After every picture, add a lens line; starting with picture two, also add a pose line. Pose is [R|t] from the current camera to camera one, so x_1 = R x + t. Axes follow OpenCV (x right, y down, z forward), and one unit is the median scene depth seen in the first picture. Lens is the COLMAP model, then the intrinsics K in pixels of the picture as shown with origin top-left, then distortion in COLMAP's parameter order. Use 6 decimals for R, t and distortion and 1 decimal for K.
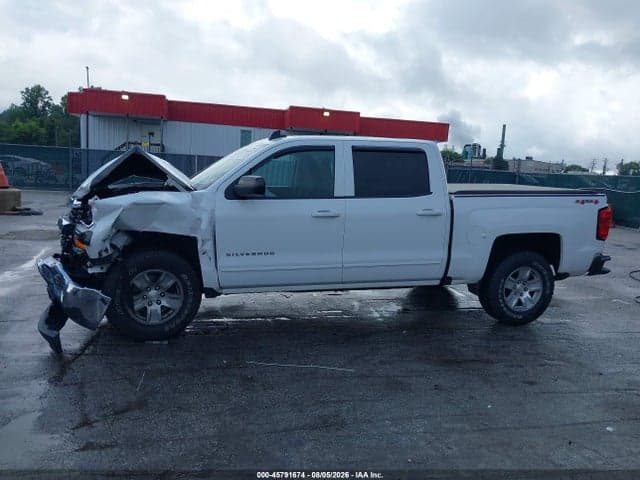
lens RADIAL K [[511.9, 0, 317.5], [0, 511.9, 240.6], [0, 0, 1]] dist [0.033922, -0.042193]
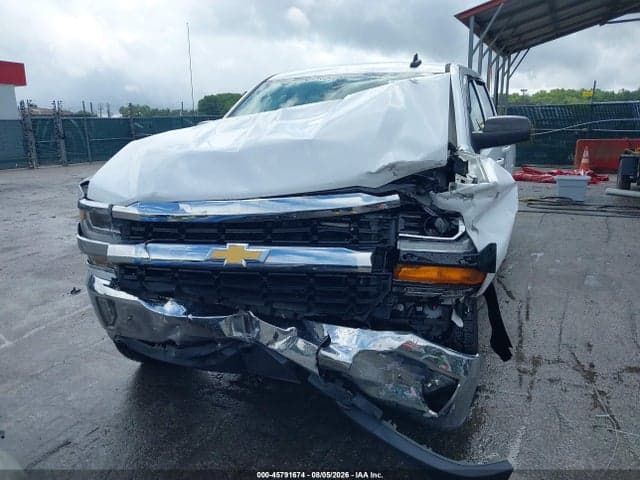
lens RADIAL K [[511.9, 0, 318.4], [0, 511.9, 238.9], [0, 0, 1]] dist [0.033922, -0.042193]
pose [[0.618513, -0.239971, 0.748235, -0.793428], [0.166758, 0.970622, 0.173448, -0.119771], [-0.767876, 0.017495, 0.640359, 0.685308]]
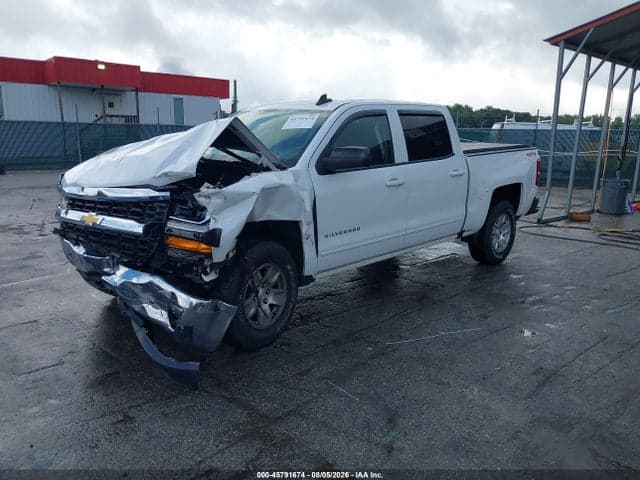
lens RADIAL K [[511.9, 0, 317.3], [0, 511.9, 245.7], [0, 0, 1]] dist [0.033922, -0.042193]
pose [[0.875419, -0.139470, 0.462806, -0.576387], [0.096970, 0.988677, 0.114522, -0.057832], [-0.473538, -0.055376, 0.879031, 0.195483]]
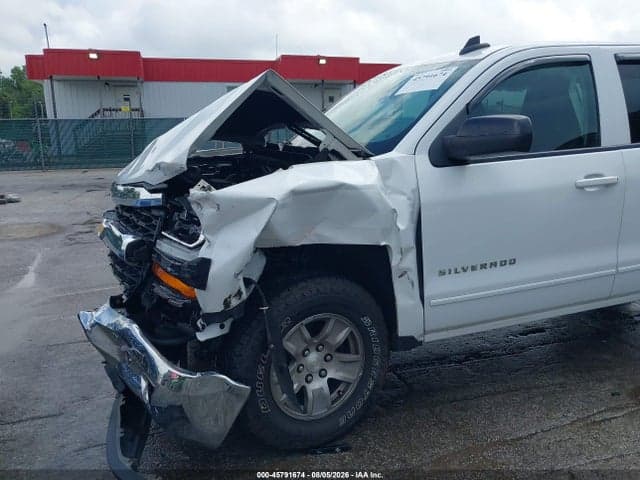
lens RADIAL K [[511.9, 0, 316.9], [0, 511.9, 238.9], [0, 0, 1]] dist [0.033922, -0.042193]
pose [[0.995794, -0.079472, 0.045600, -0.306501], [0.075808, 0.994136, 0.077116, -0.054632], [-0.051461, -0.073334, 0.995979, 0.452873]]
